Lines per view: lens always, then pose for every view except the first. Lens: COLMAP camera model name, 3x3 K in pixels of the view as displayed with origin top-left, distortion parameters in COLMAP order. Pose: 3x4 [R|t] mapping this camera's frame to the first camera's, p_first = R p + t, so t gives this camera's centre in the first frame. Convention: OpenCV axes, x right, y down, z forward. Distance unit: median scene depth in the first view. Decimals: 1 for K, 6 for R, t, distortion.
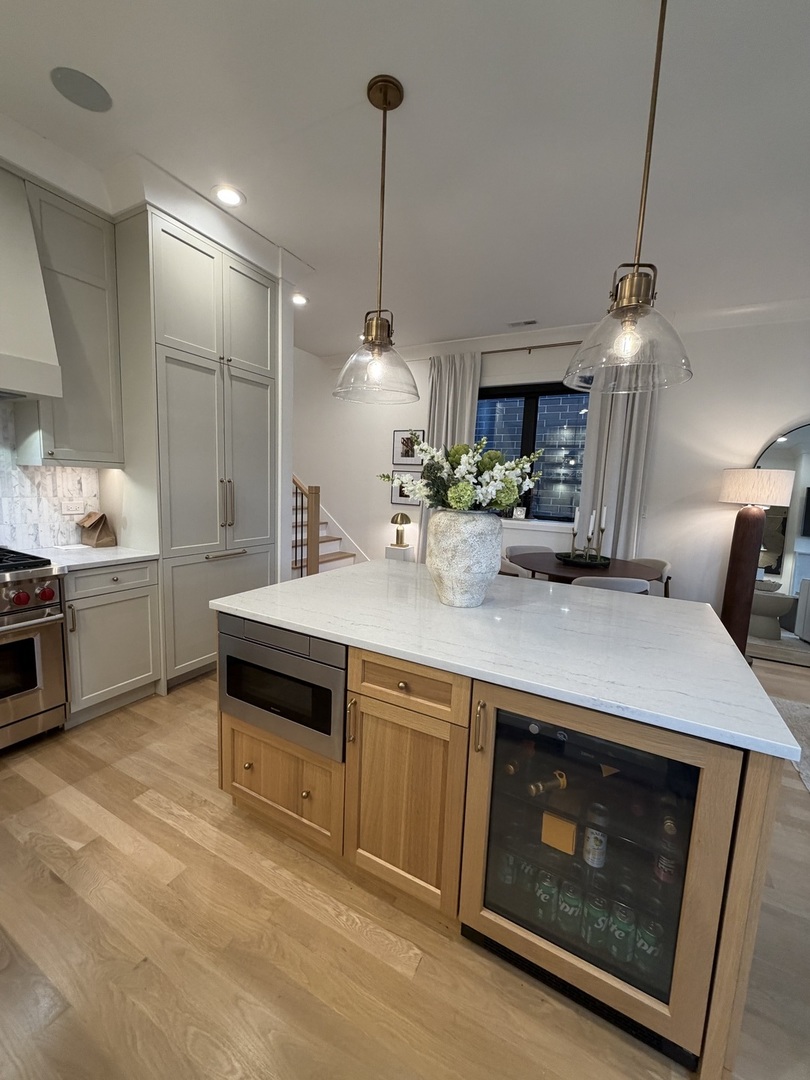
lens RADIAL K [[430.8, 0, 403.3], [0, 430.8, 540.1], [0, 0, 1]] dist [-0.003863, 0.001338]
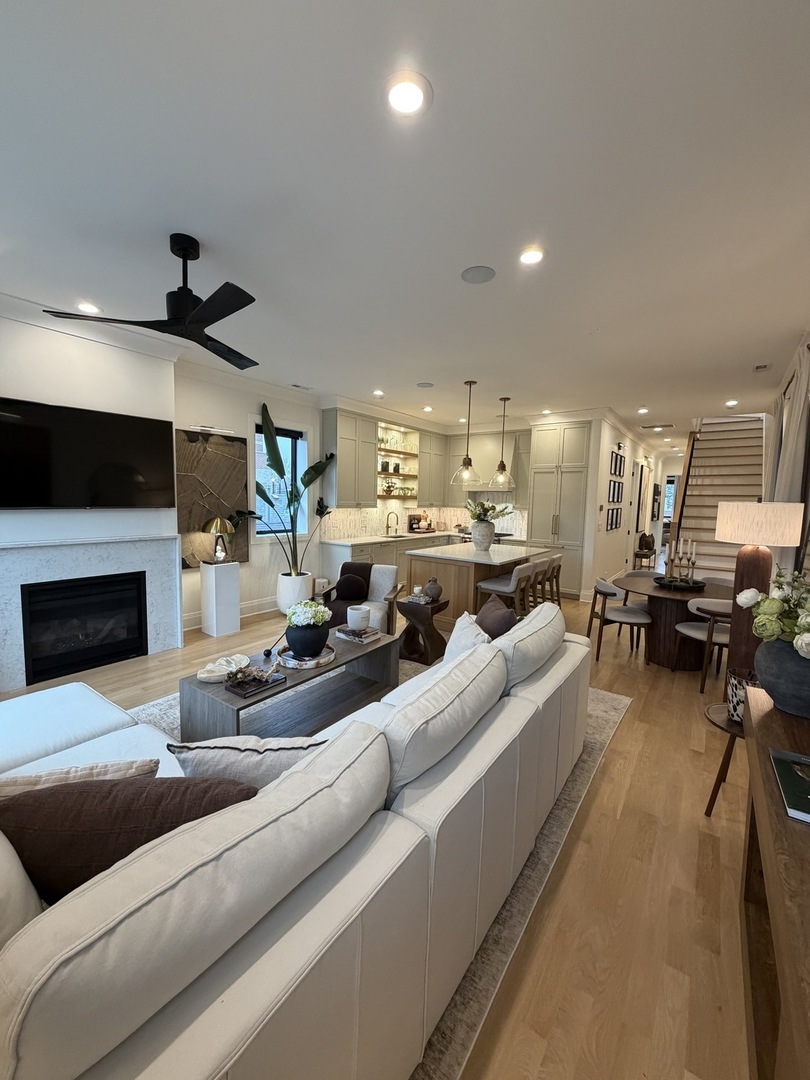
lens RADIAL K [[430.8, 0, 406.7], [0, 430.8, 538.0], [0, 0, 1]] dist [-0.003863, 0.001338]
pose [[-0.133643, 0.047585, -0.989886, 2.007551], [-0.166811, 0.983515, 0.069800, -0.041910], [0.976890, 0.174452, -0.123503, 0.494328]]
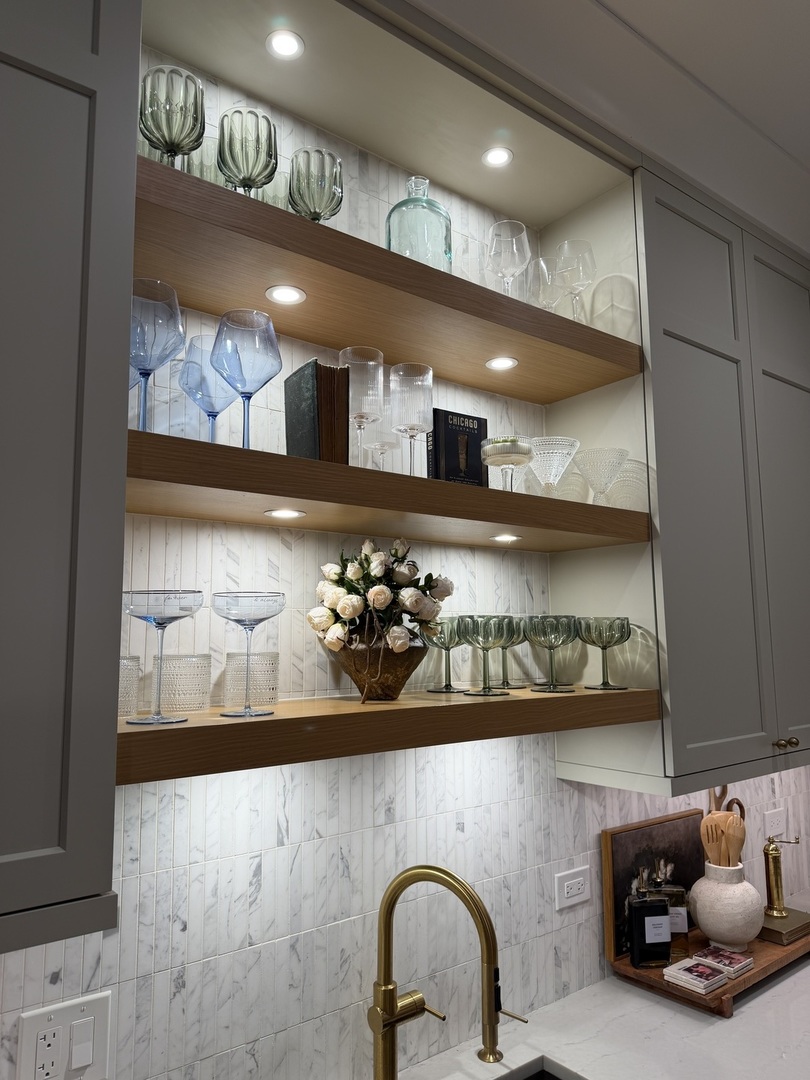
lens RADIAL K [[760.8, 0, 401.3], [0, 760.8, 546.9], [0, 0, 1]] dist [0.058492, -0.078301]
pose [[-0.400654, -0.148548, -0.904107, -0.001540], [-0.137333, 0.985358, -0.101039, -0.139320], [0.905879, 0.083682, -0.415189, 0.240851]]
